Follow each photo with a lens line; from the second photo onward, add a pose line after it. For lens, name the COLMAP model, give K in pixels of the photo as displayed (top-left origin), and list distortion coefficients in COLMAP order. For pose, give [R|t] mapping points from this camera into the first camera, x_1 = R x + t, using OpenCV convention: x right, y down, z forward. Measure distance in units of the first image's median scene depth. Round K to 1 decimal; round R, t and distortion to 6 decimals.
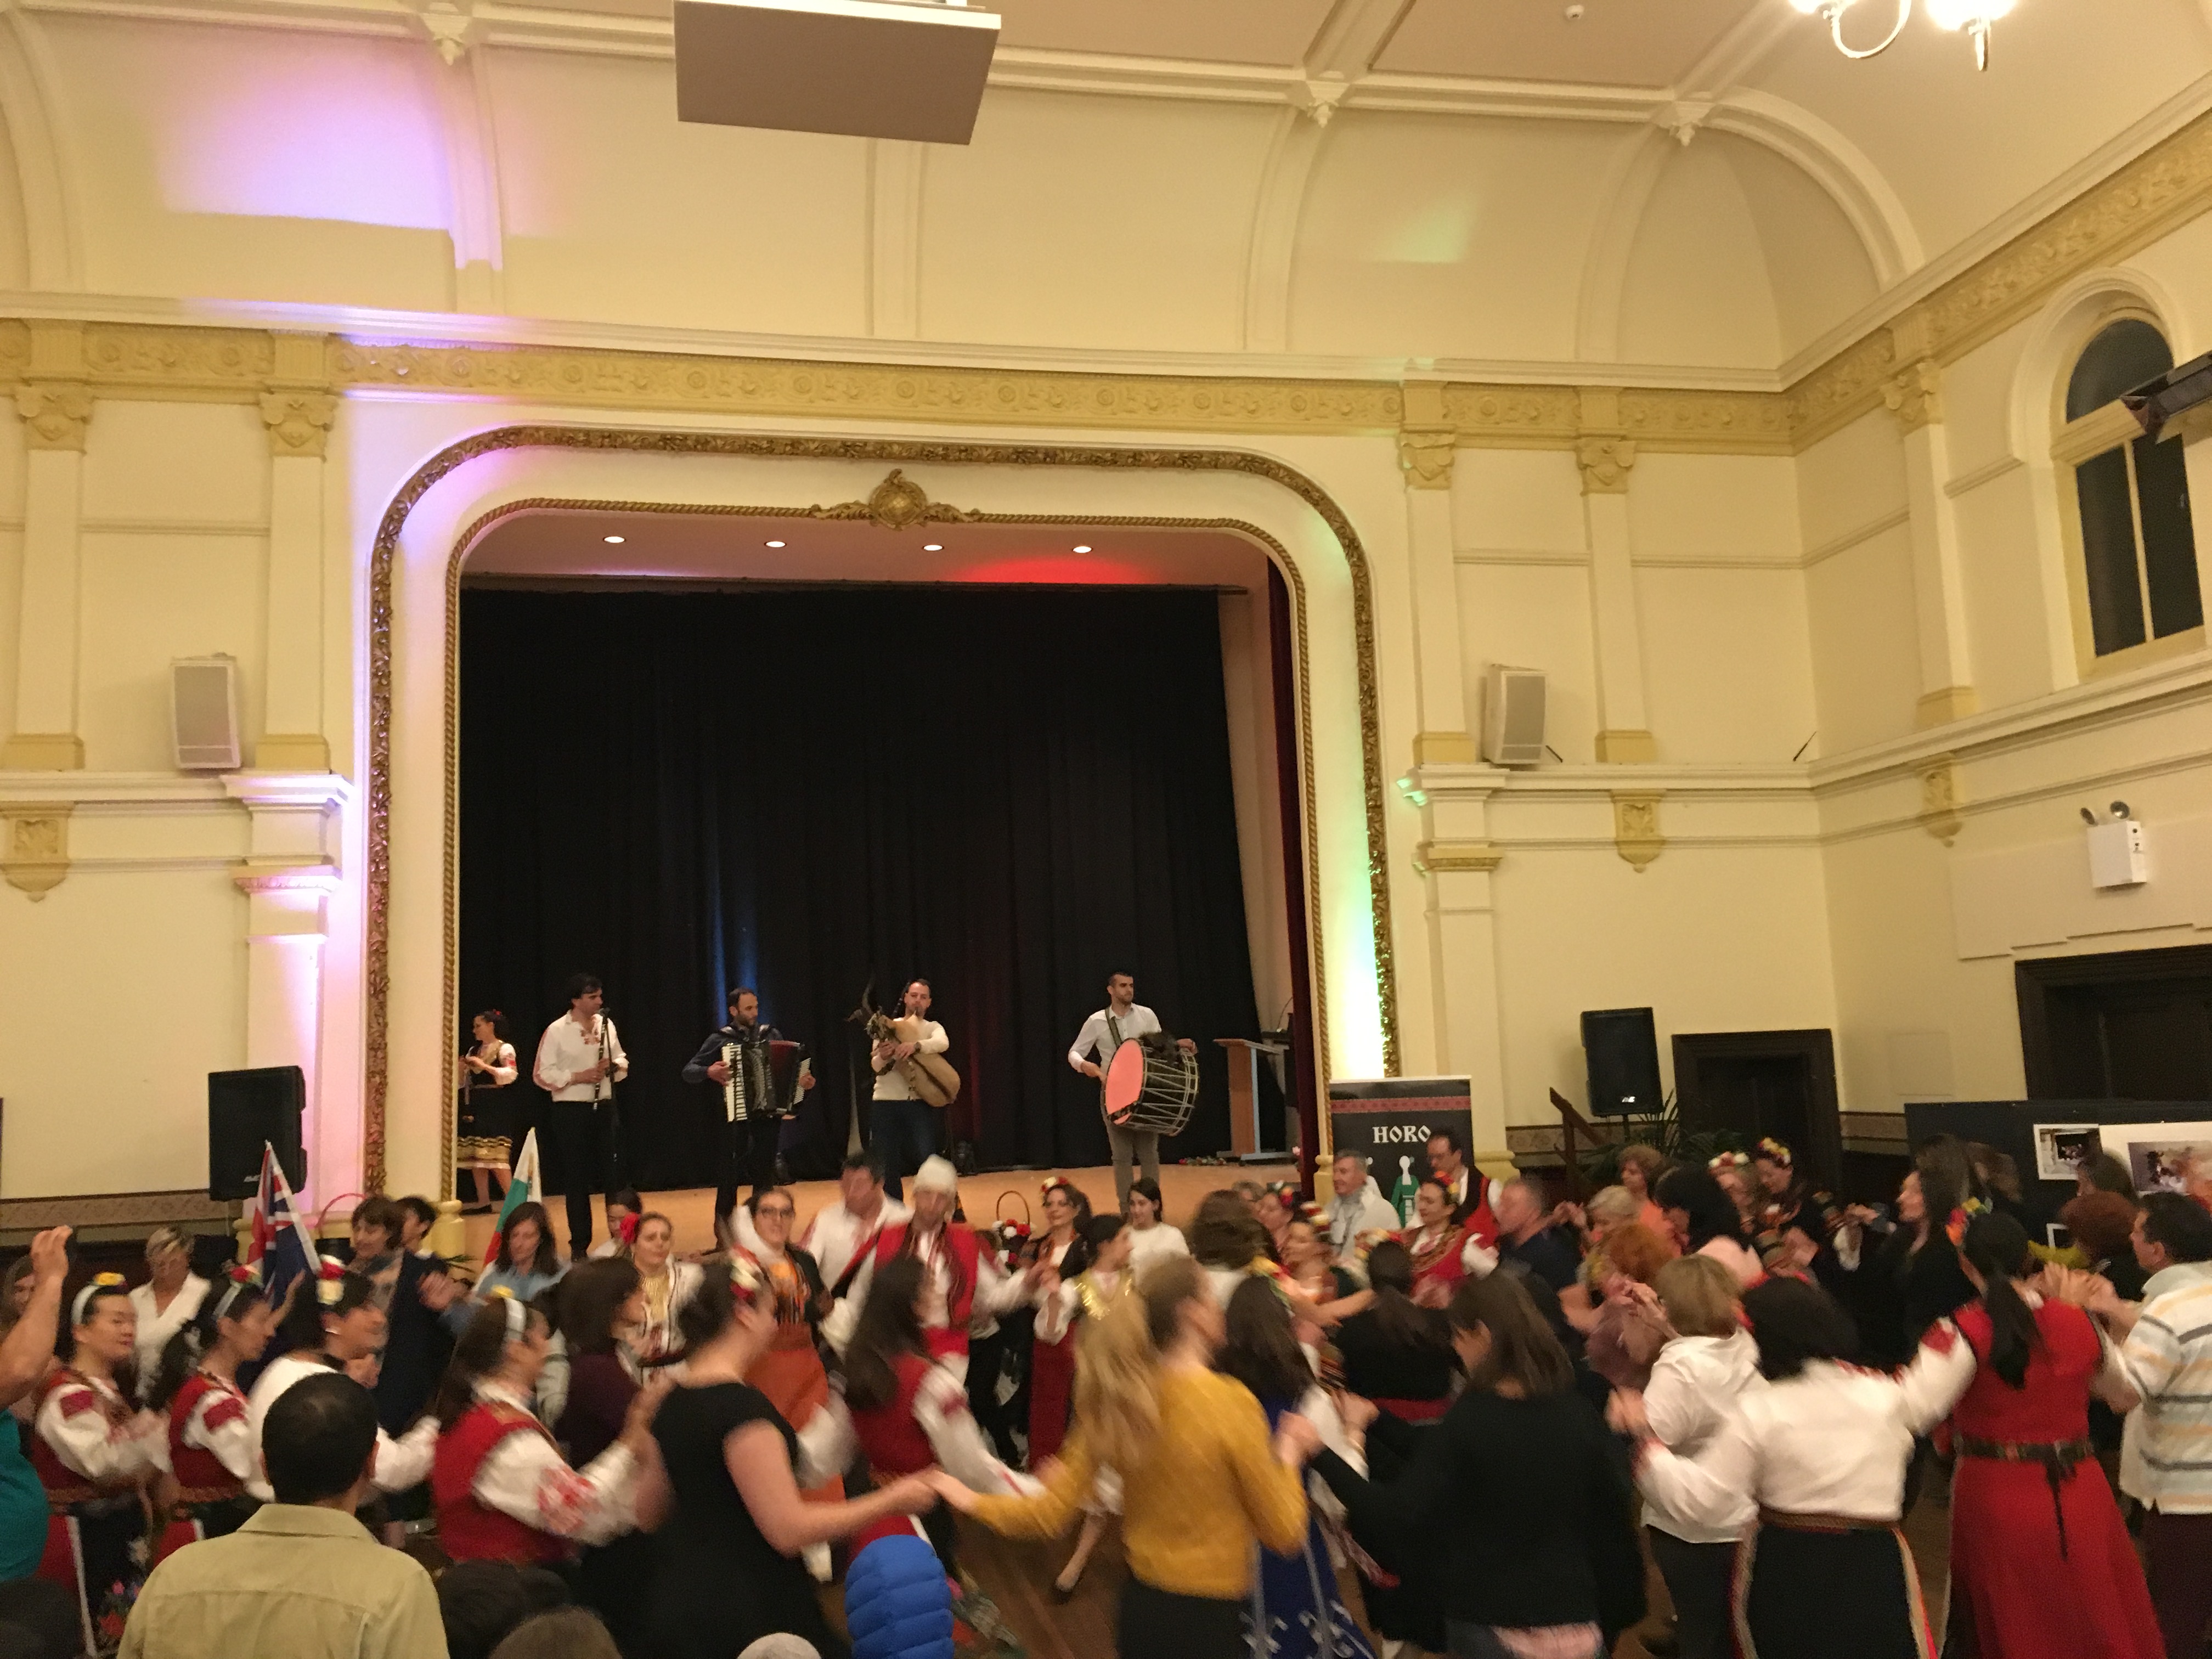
lens RADIAL K [[1892.9, 0, 1102.4], [0, 1892.9, 833.2], [0, 0, 1]] dist [0.048763, -0.060983]
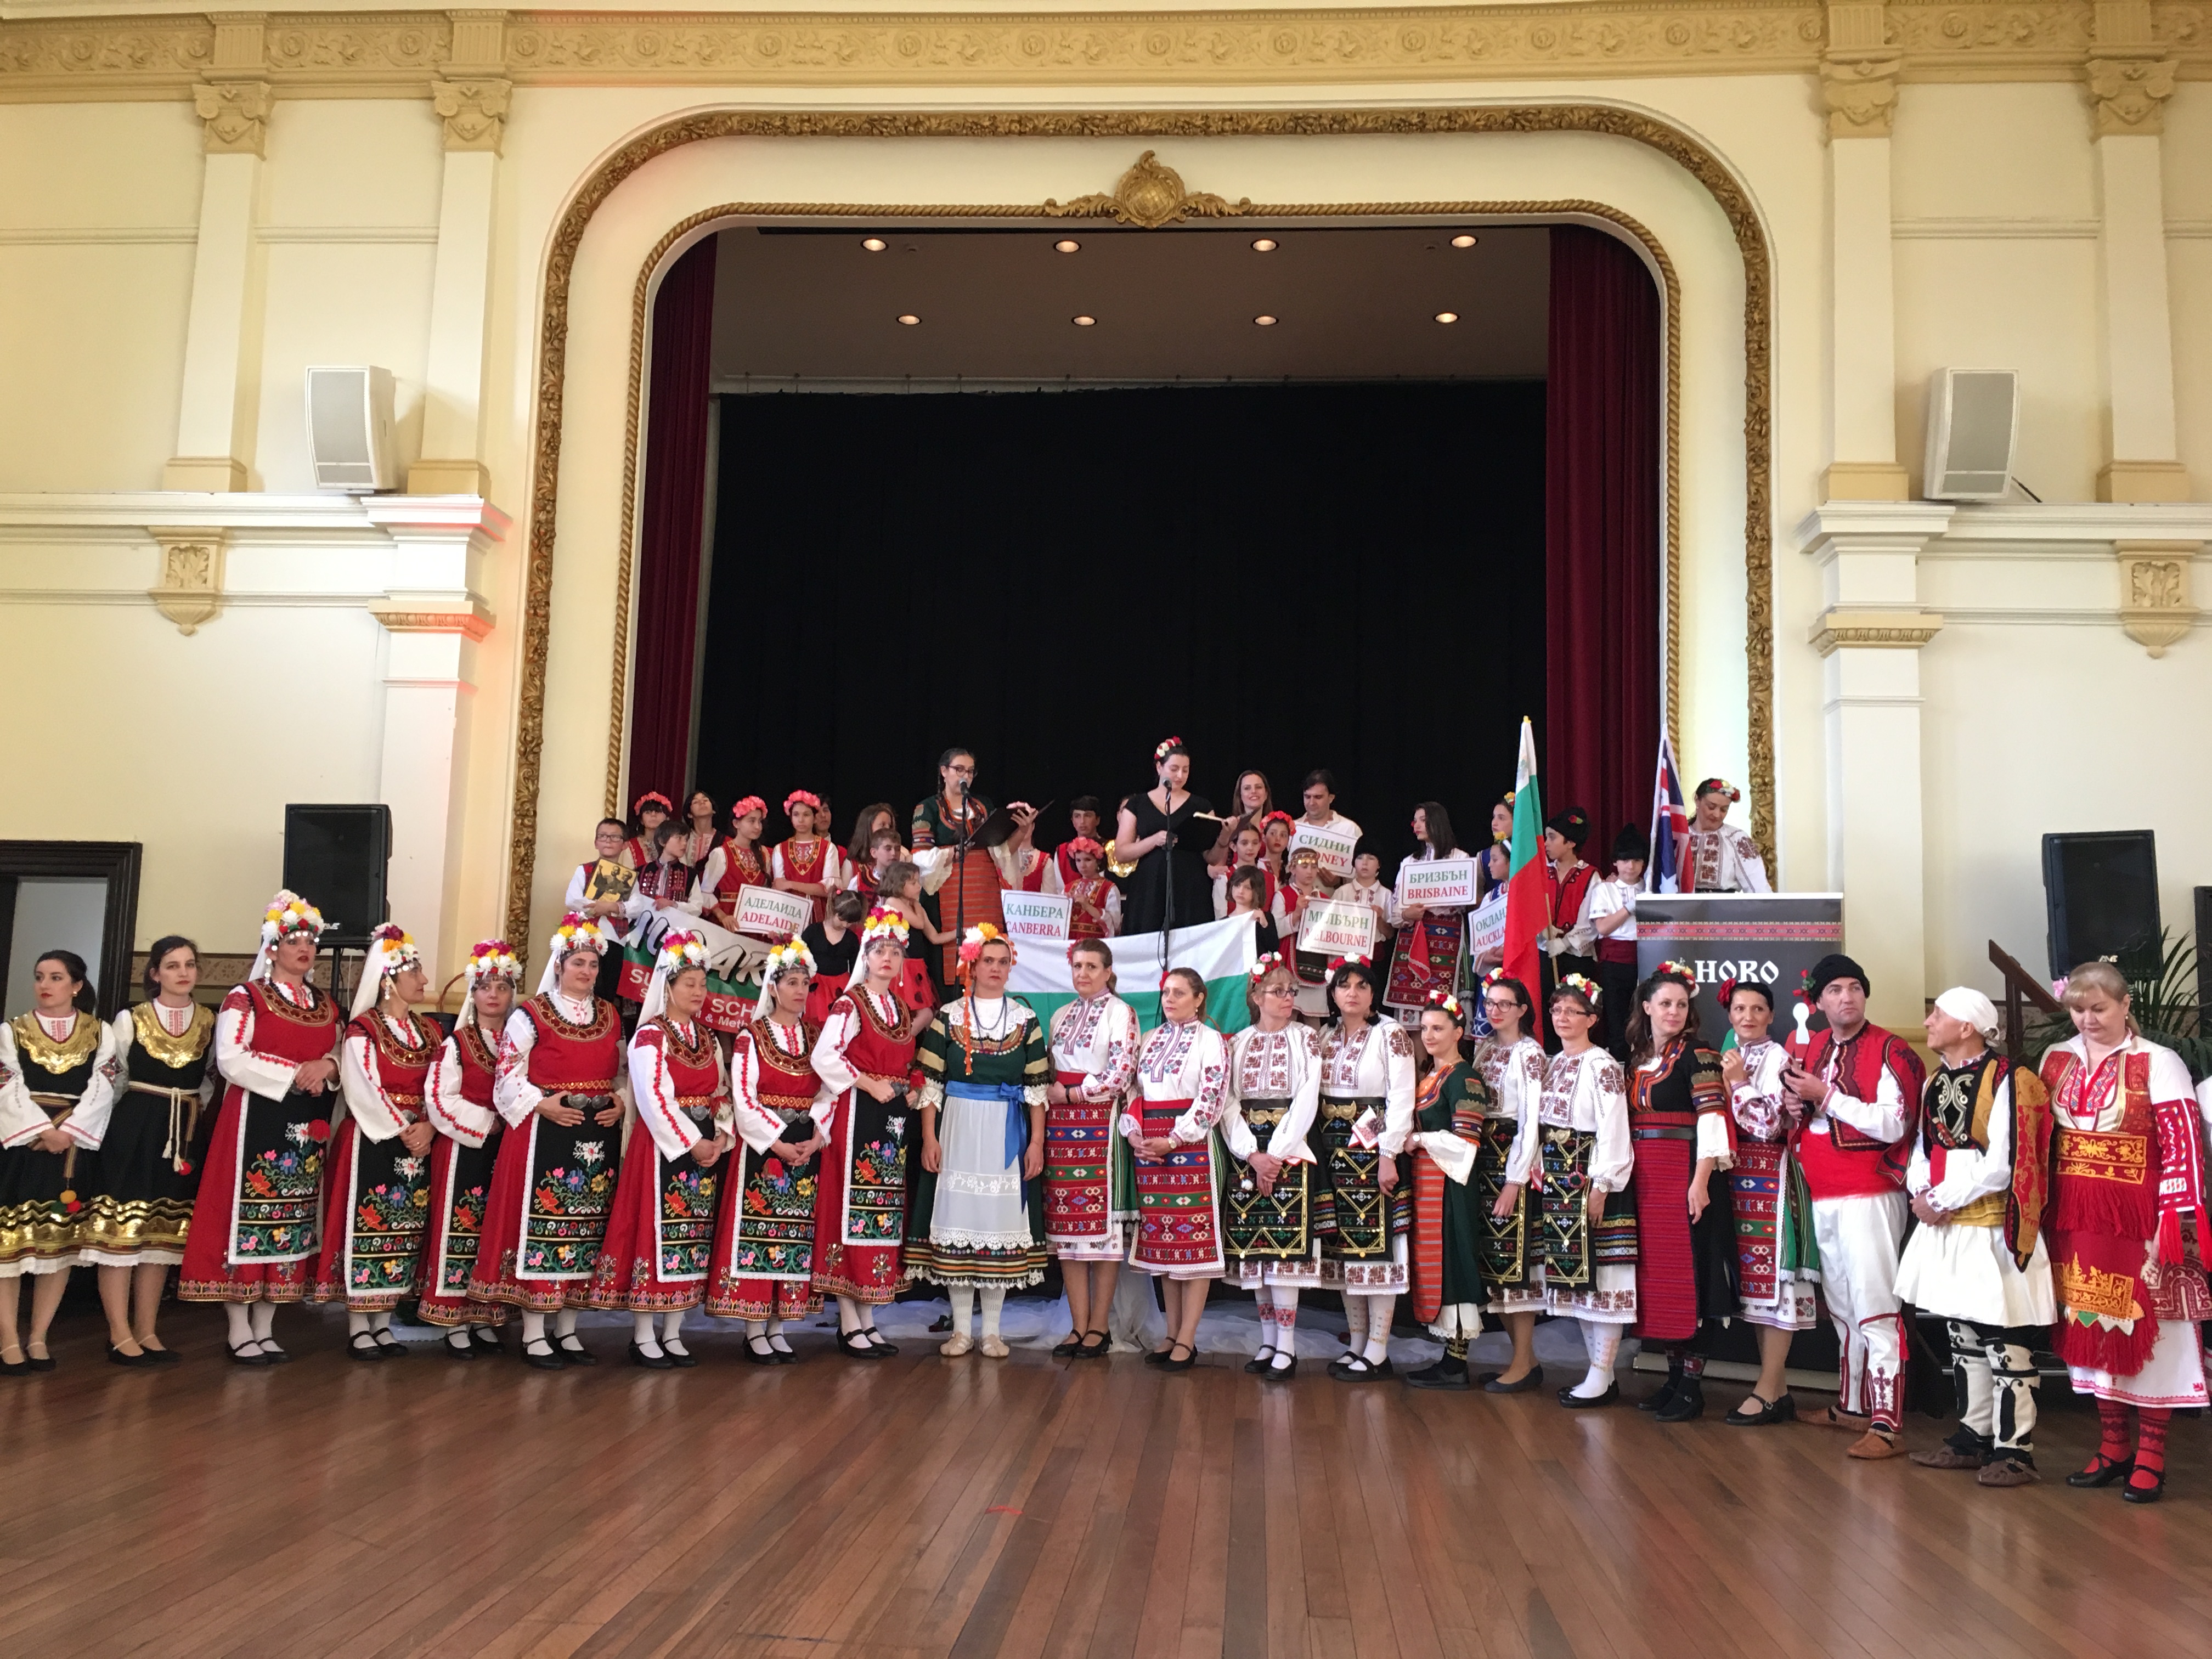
lens RADIAL K [[1892.9, 0, 1084.0], [0, 1892.9, 834.0], [0, 0, 1]] dist [0.048763, -0.060983]
pose [[0.956768, 0.034781, -0.288764, 0.113112], [-0.032280, 0.999389, 0.013421, 0.093004], [0.289054, -0.003519, 0.957306, 0.210693]]
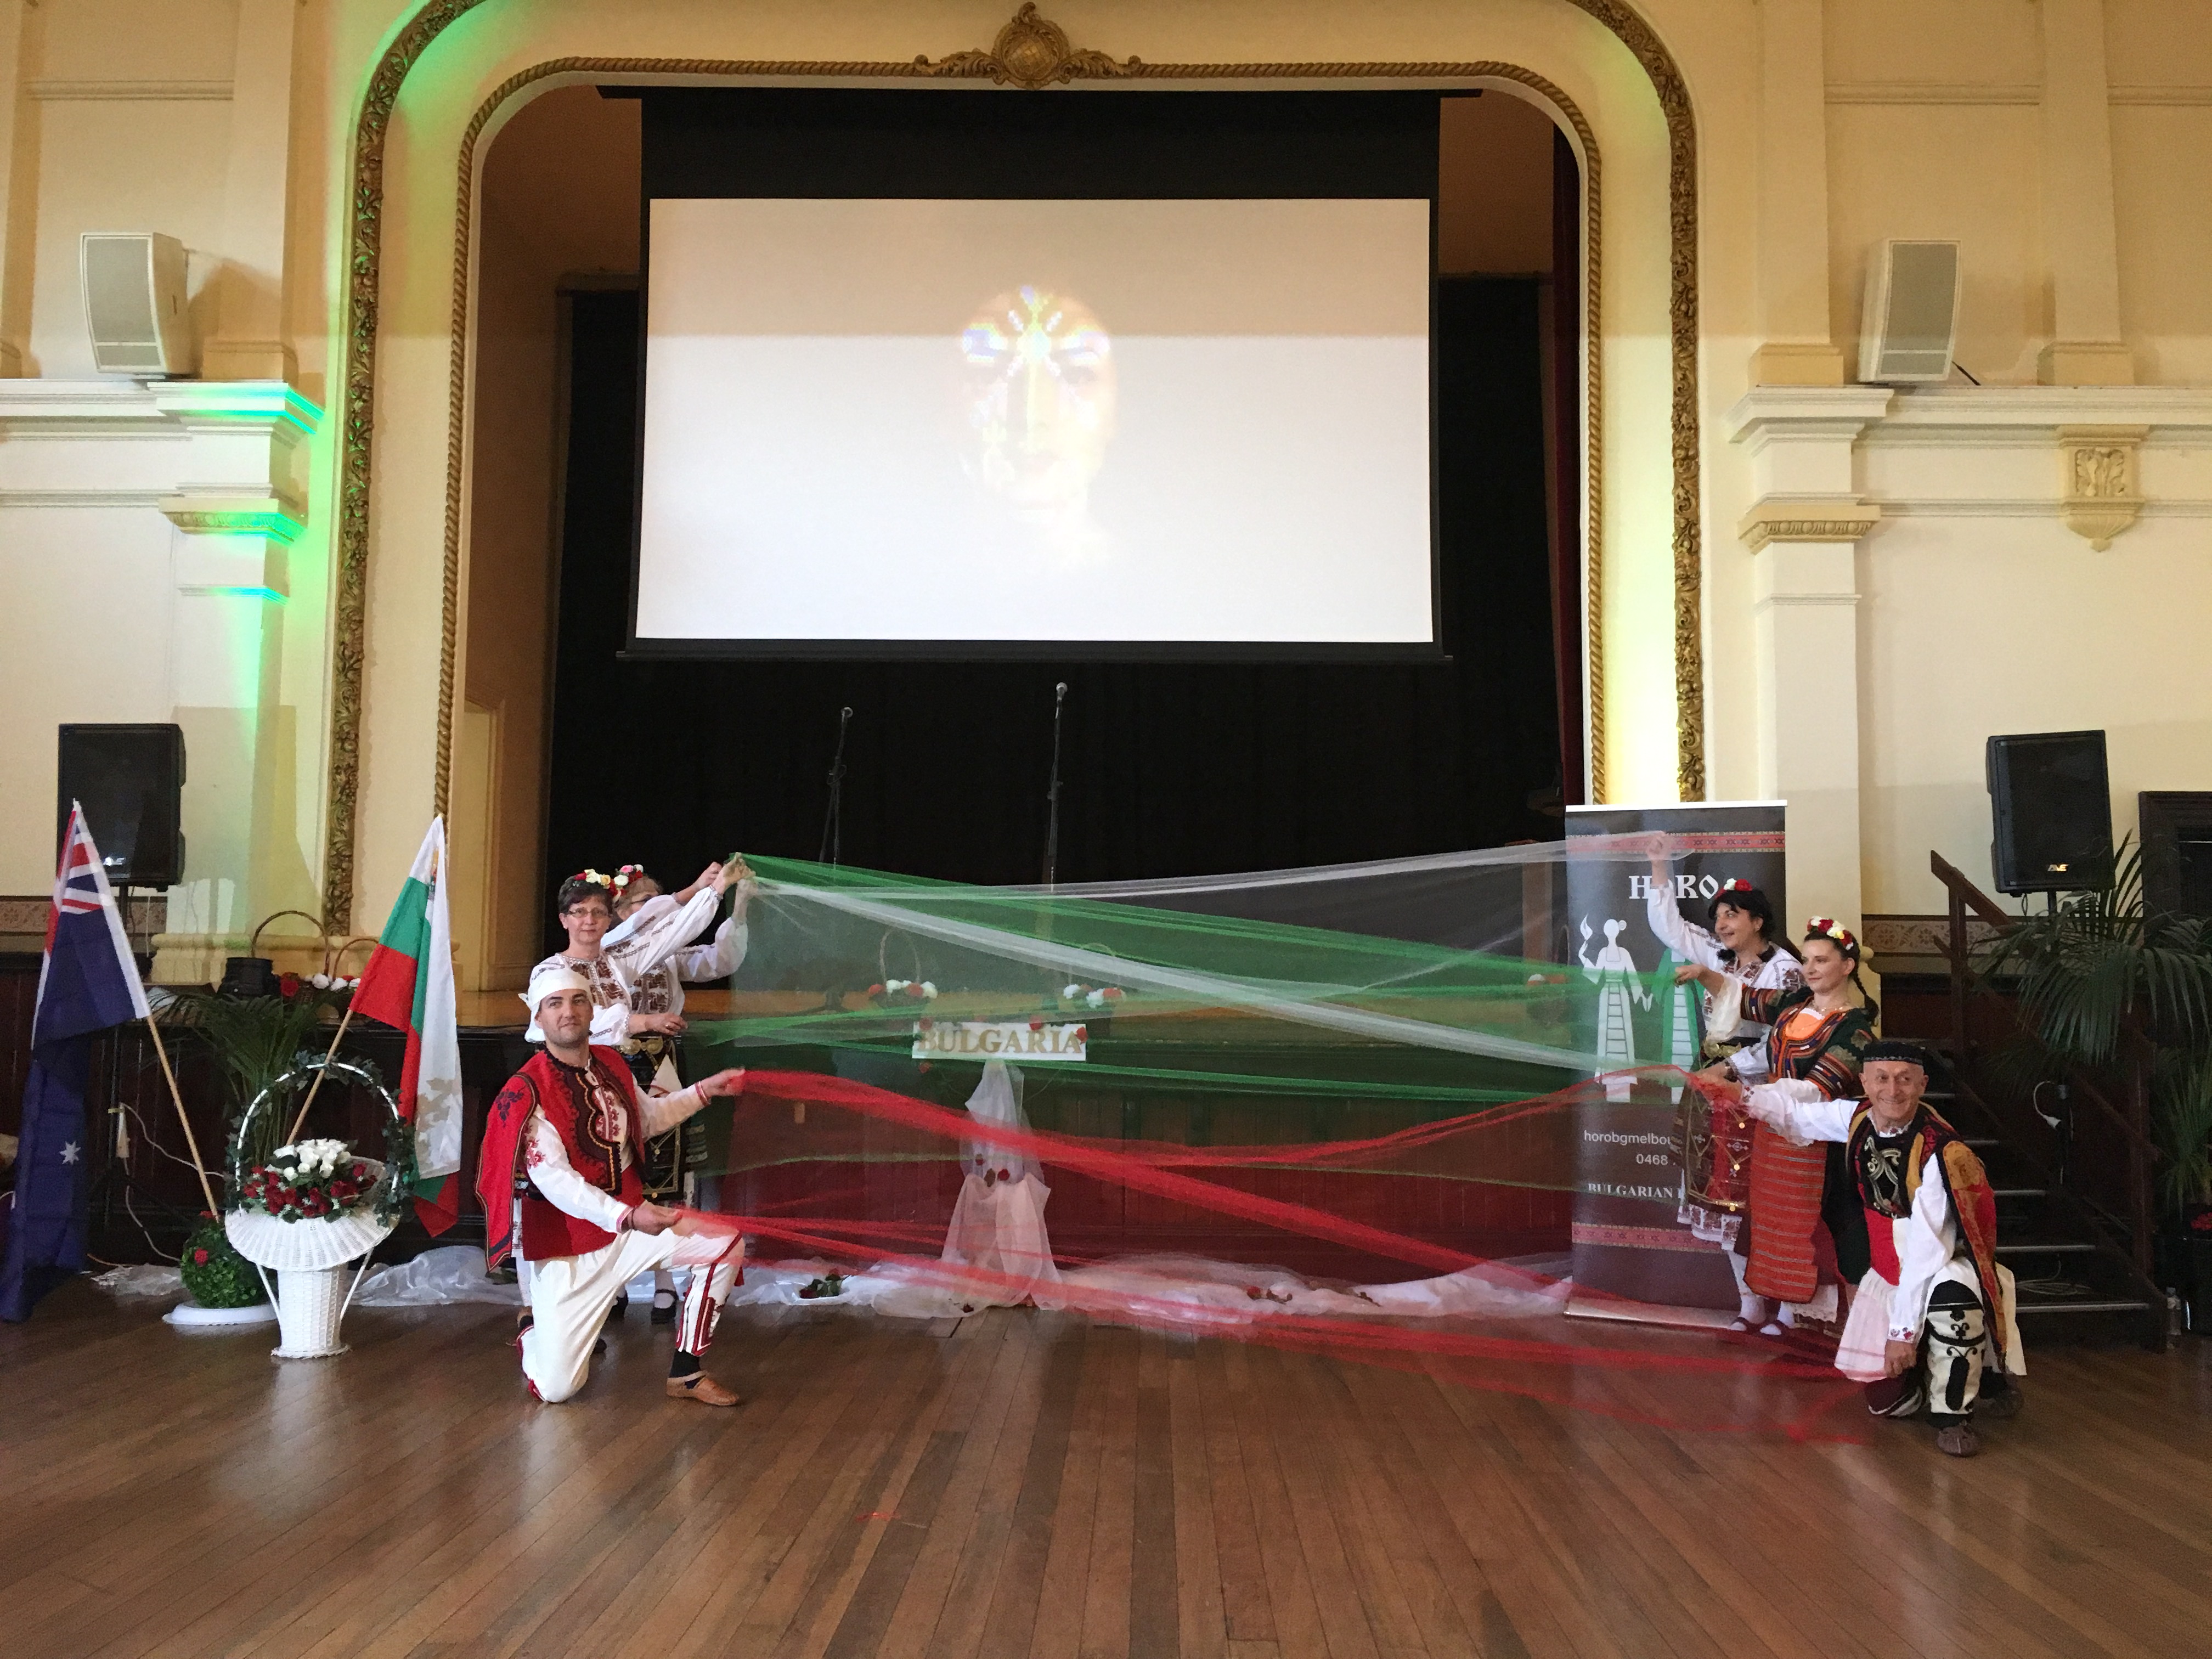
lens RADIAL K [[1892.9, 0, 1095.2], [0, 1892.9, 835.4], [0, 0, 1]] dist [0.048763, -0.060983]
pose [[0.972868, 0.030688, -0.229318, 0.100026], [-0.021474, 0.998863, 0.042569, 0.103496], [0.230363, -0.036490, 0.972420, 0.271079]]
